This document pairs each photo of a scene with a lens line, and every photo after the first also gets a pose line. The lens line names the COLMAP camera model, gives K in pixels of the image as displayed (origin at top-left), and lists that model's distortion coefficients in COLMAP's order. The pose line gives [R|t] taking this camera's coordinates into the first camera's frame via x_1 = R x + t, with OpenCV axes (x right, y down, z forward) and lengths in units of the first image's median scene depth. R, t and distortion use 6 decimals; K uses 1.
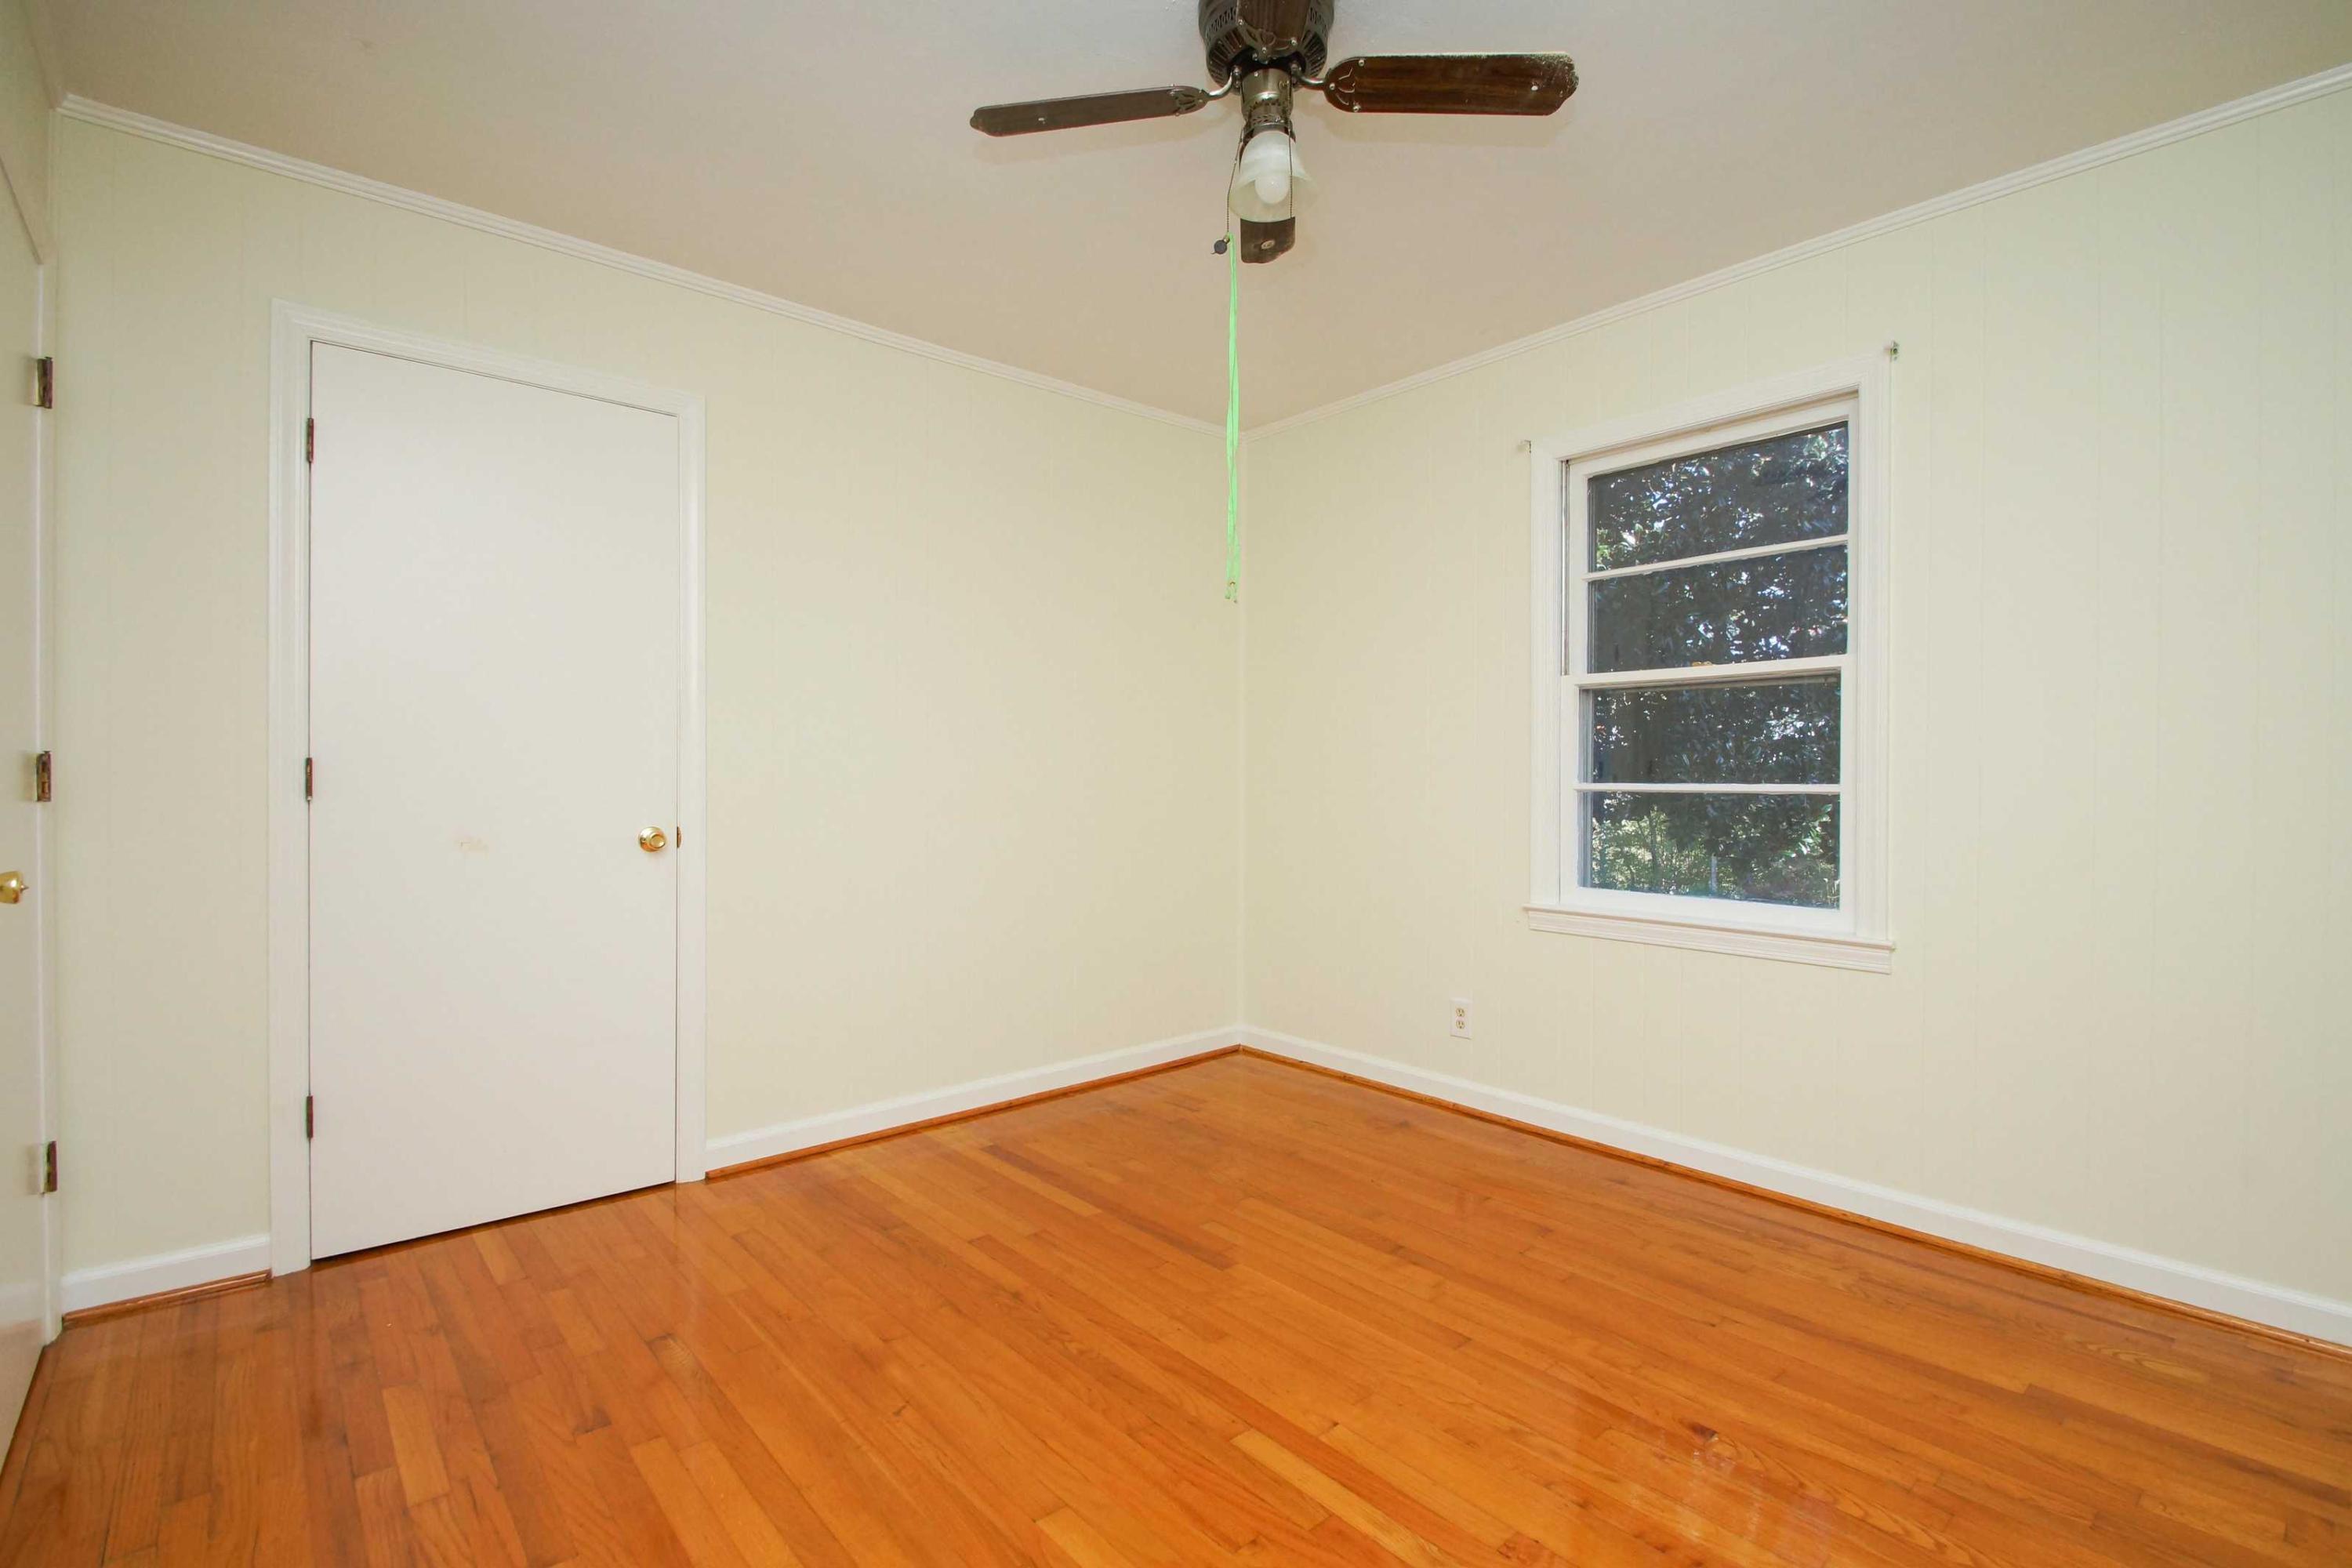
lens RADIAL K [[1056.1, 0, 1164.5], [0, 1056.1, 794.8], [0, 0, 1]] dist [0.010674, -0.013133]
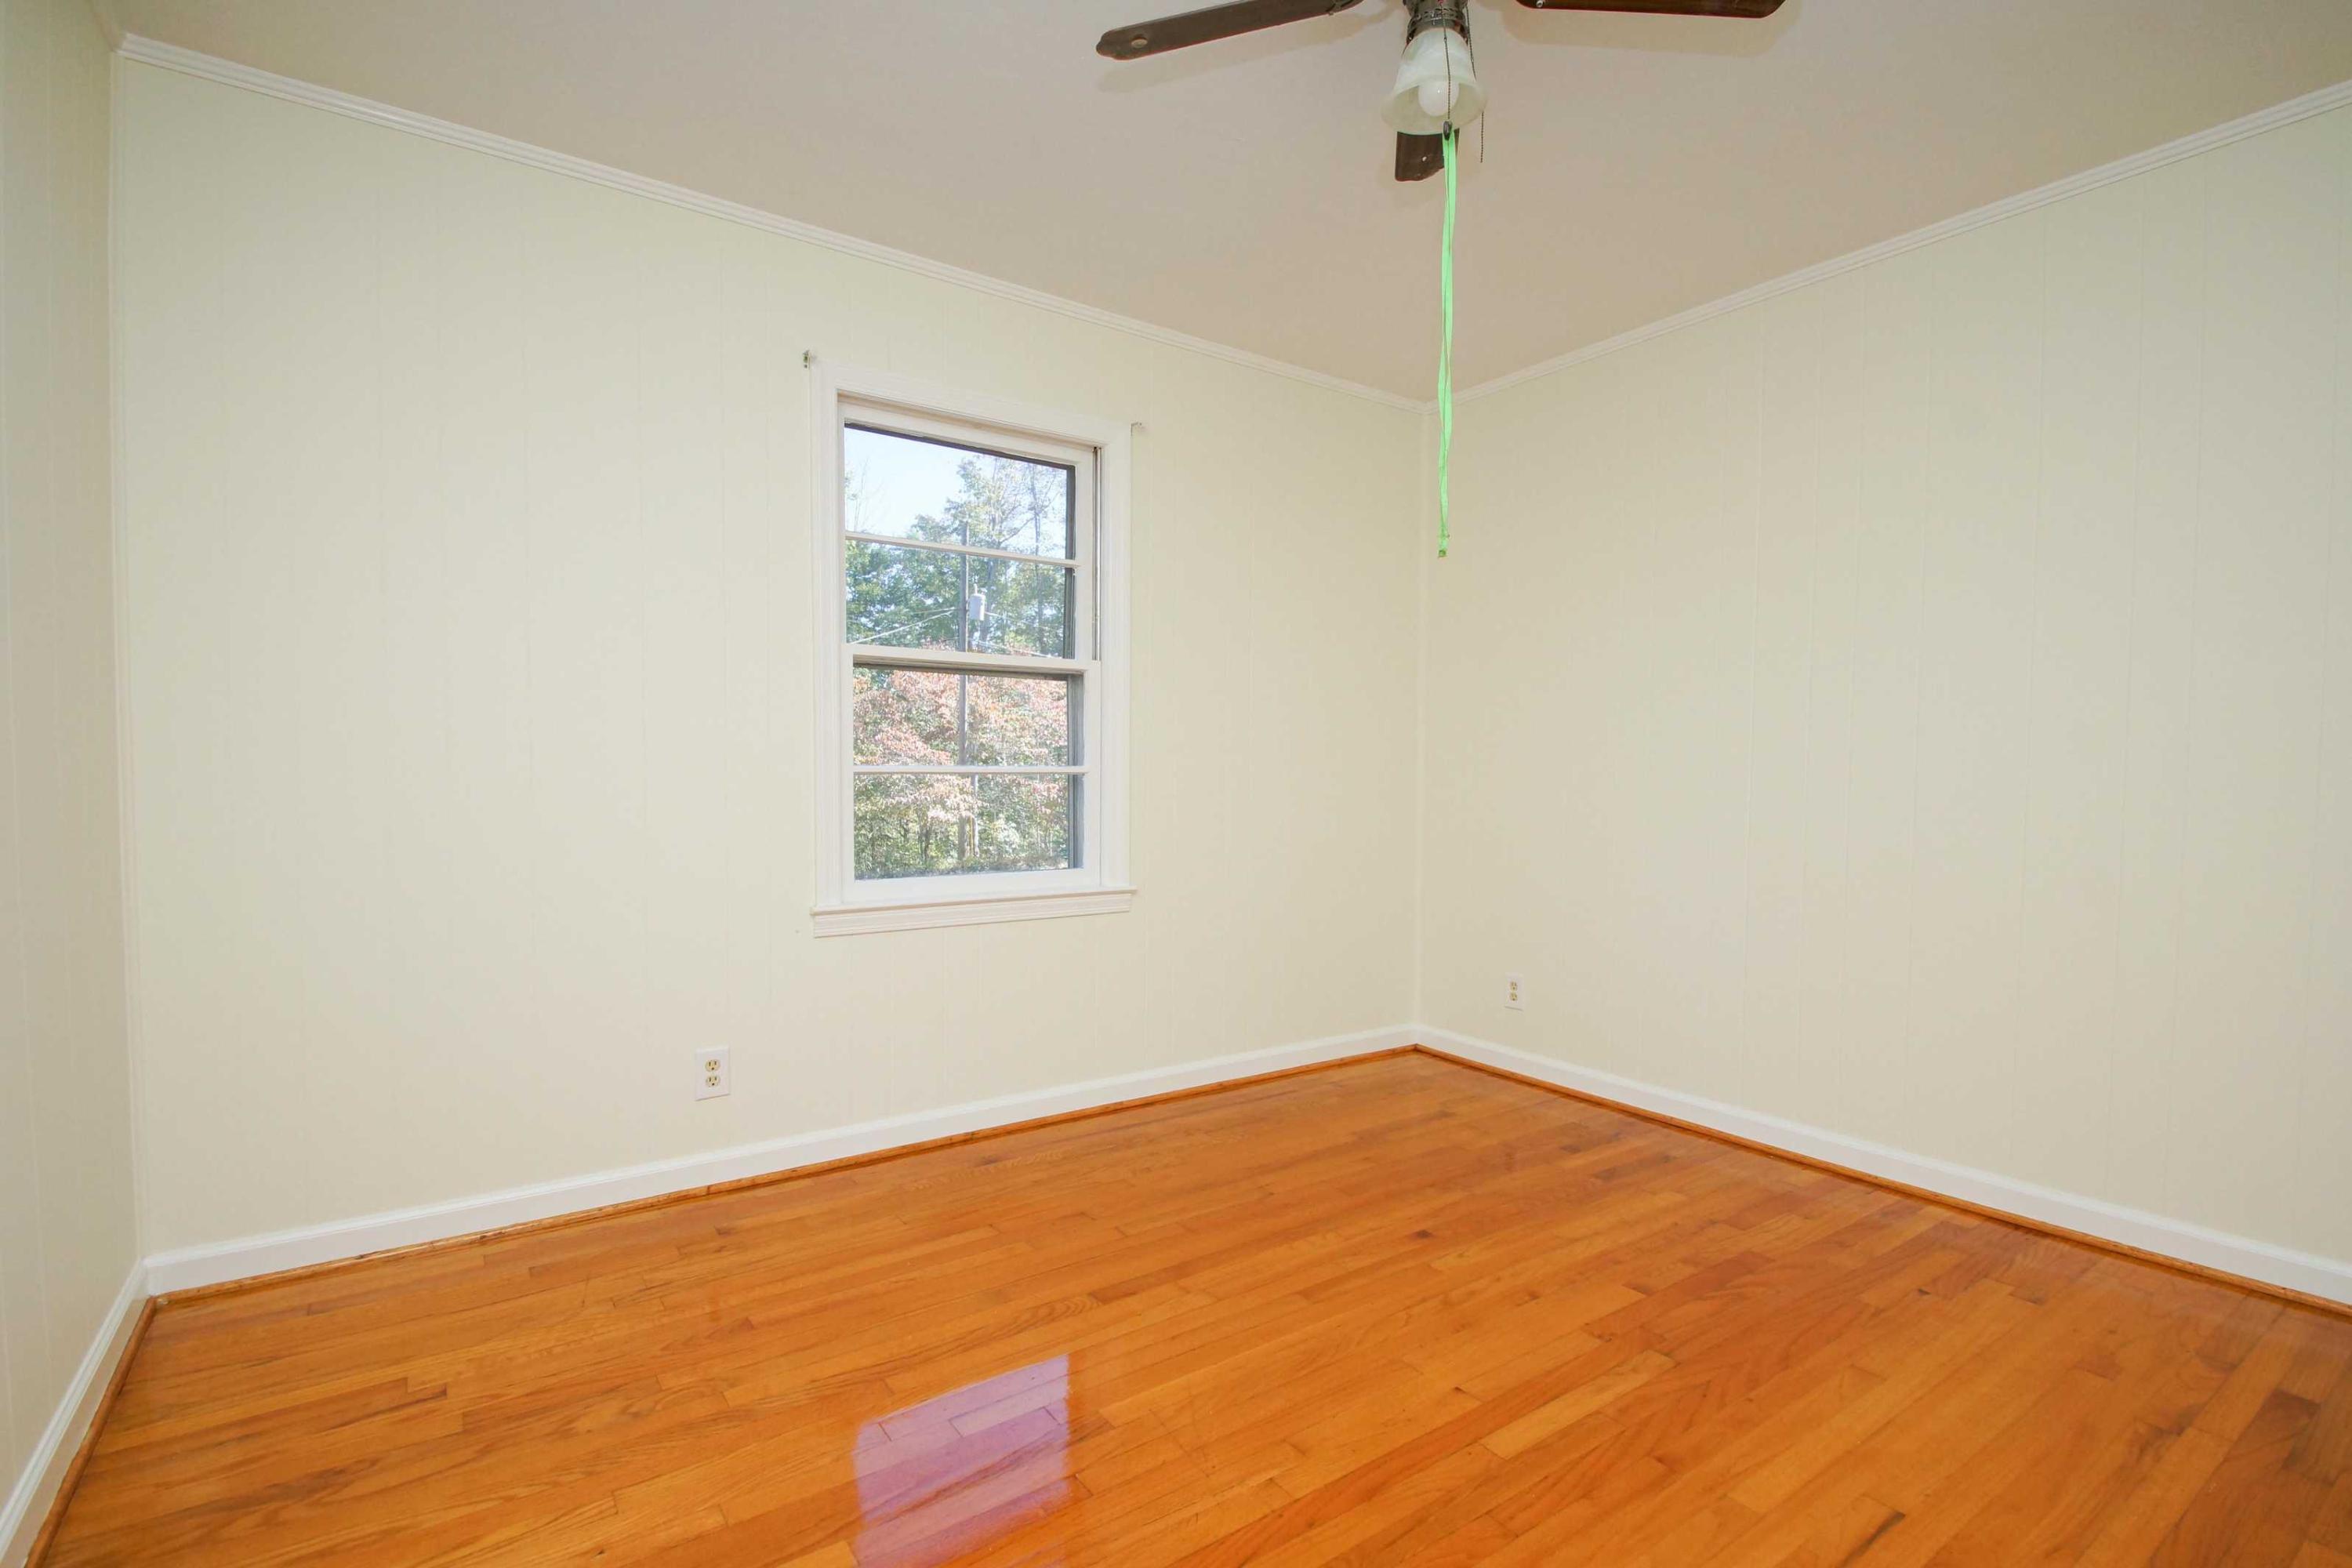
lens RADIAL K [[1037.7, 0, 1175.3], [0, 1037.7, 793.9], [0, 0, 1]] dist [0.003080, -0.012302]
pose [[0.122405, -0.025083, 0.992163, -0.511885], [0.015966, 0.999601, 0.023301, -0.005483], [-0.992352, 0.012989, 0.122757, 0.684522]]
